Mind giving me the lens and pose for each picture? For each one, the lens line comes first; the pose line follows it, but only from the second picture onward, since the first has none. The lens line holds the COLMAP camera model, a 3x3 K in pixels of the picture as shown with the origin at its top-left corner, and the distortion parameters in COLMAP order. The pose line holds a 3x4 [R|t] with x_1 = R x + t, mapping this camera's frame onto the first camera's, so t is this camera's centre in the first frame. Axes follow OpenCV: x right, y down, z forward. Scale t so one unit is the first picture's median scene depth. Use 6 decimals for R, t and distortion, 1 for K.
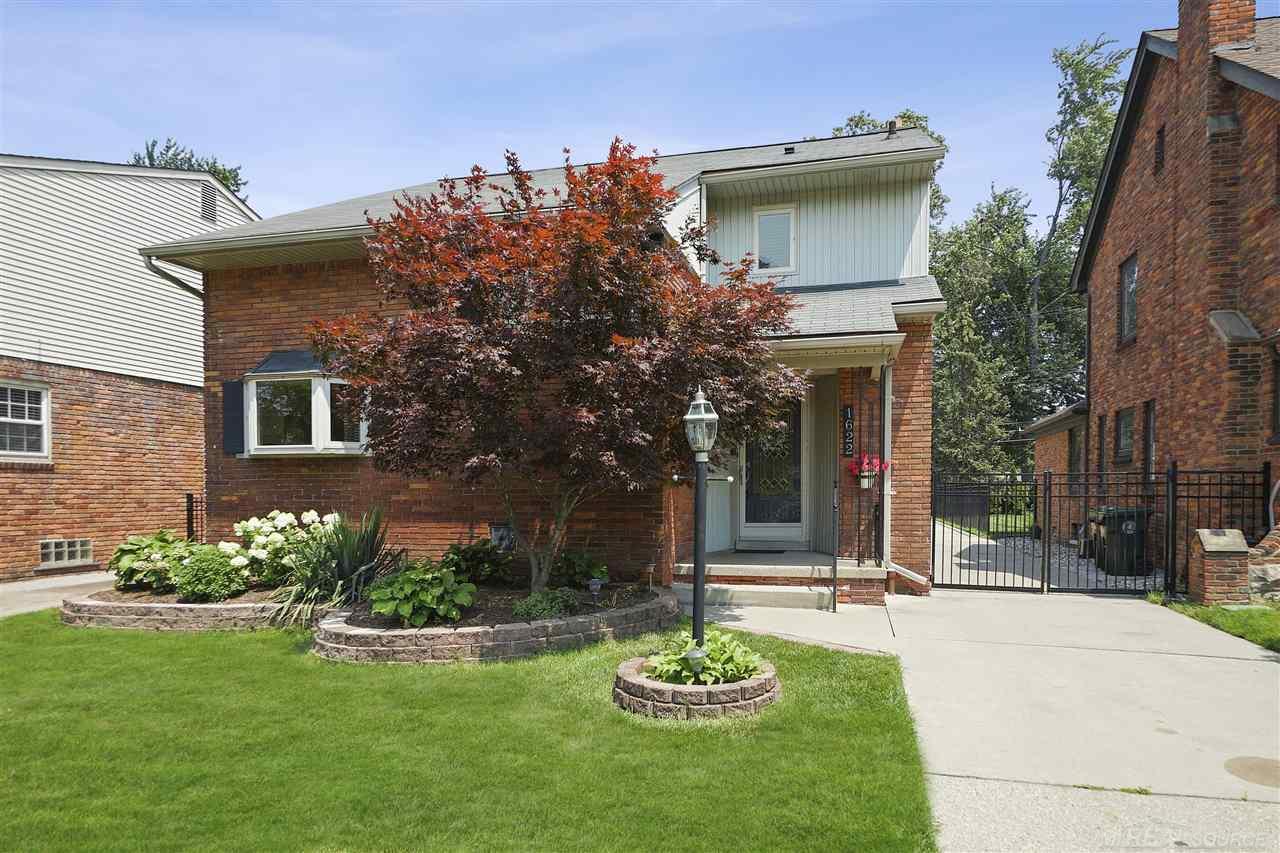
lens RADIAL K [[767.9, 0, 730.5], [0, 767.9, 499.8], [0, 0, 1]] dist [-0.018661, 0.003586]
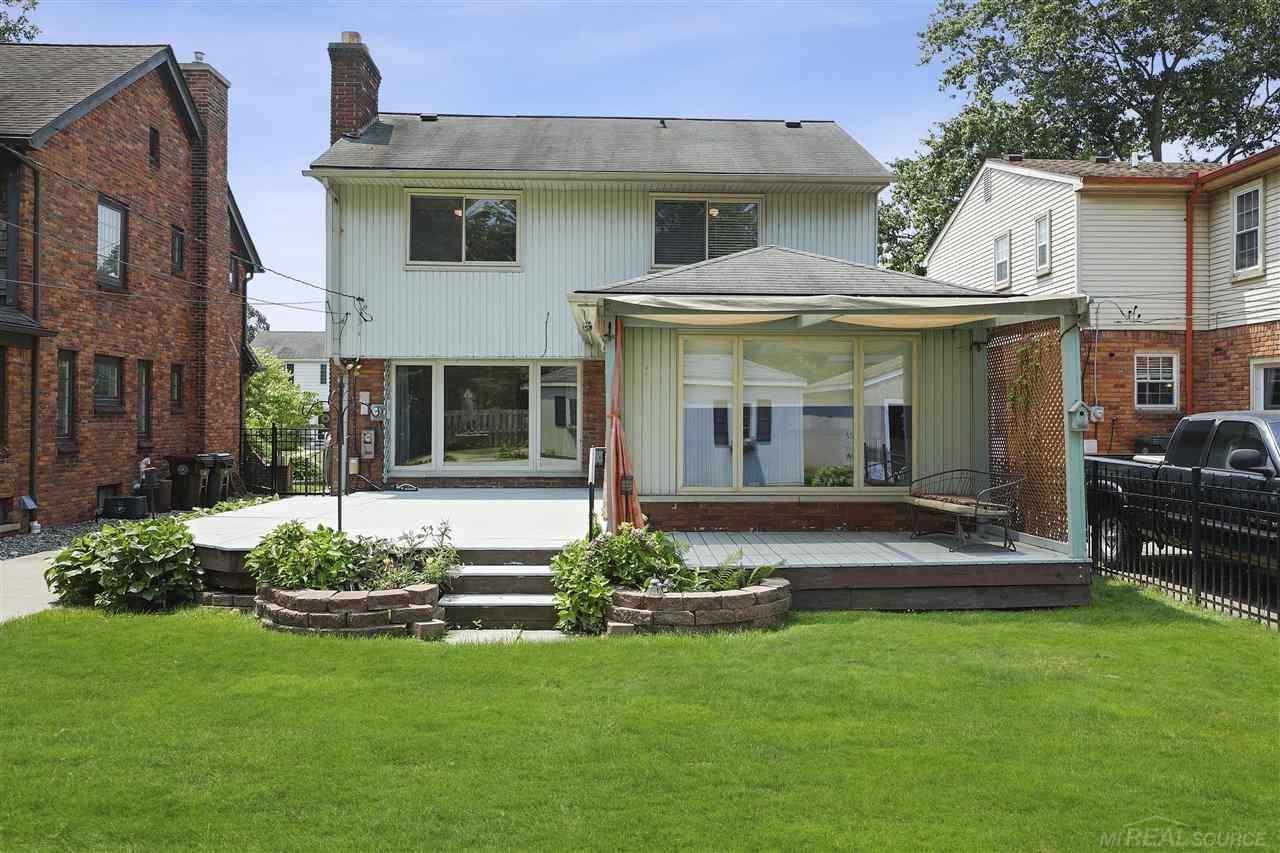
lens RADIAL K [[1000.7, 0, 640.8], [0, 1000.7, 425.1], [0, 0, 1]] dist [-0.015442, -0.002421]
pose [[-0.958385, -0.010075, -0.285302, 0.449420], [-0.015744, 0.999721, 0.017586, -0.109800], [0.285046, 0.021346, -0.958276, 3.763531]]
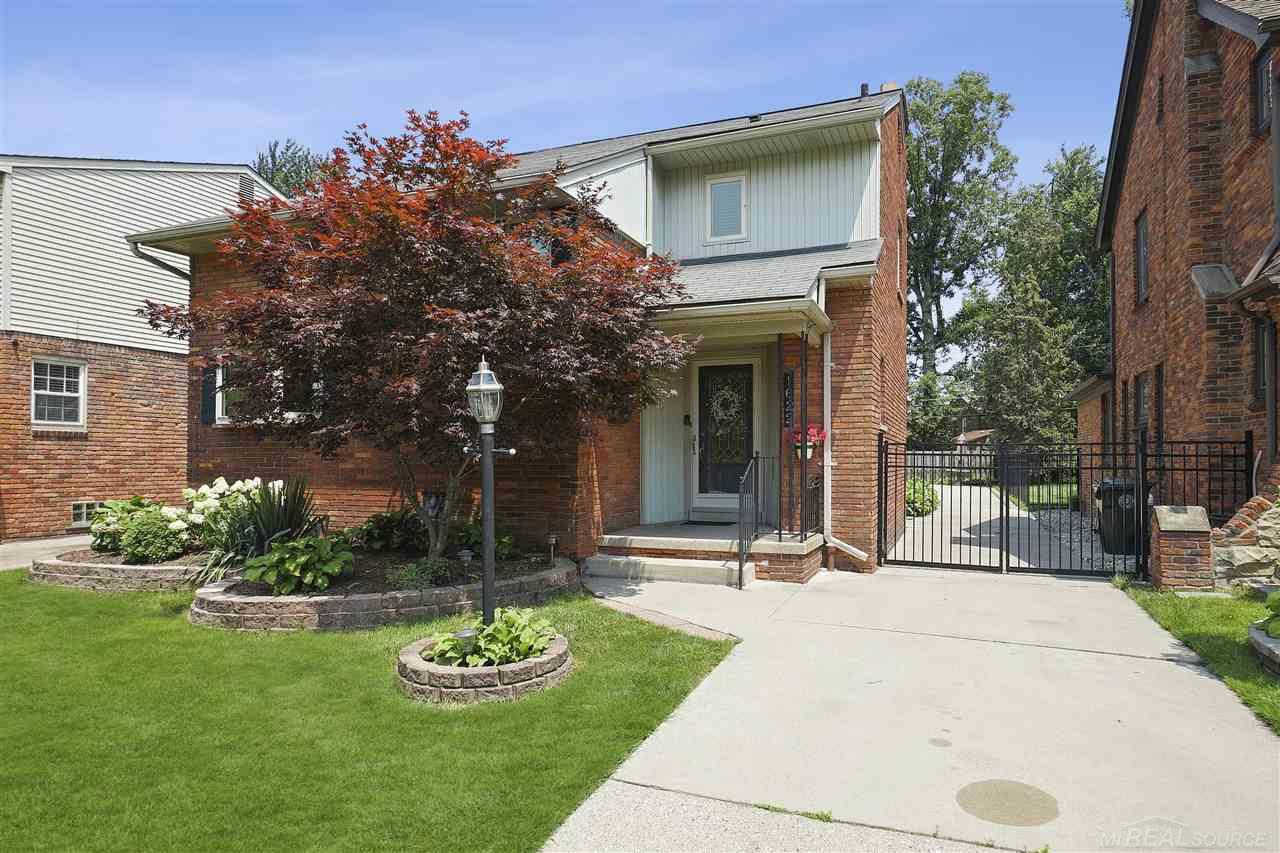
lens RADIAL K [[767.9, 0, 637.5], [0, 767.9, 435.5], [0, 0, 1]] dist [-0.018661, 0.003586]
pose [[0.991839, 0.000403, -0.127494, 0.093133], [-0.005824, 0.999094, -0.042146, -0.002445], [0.127362, 0.042544, 0.990943, 0.021083]]
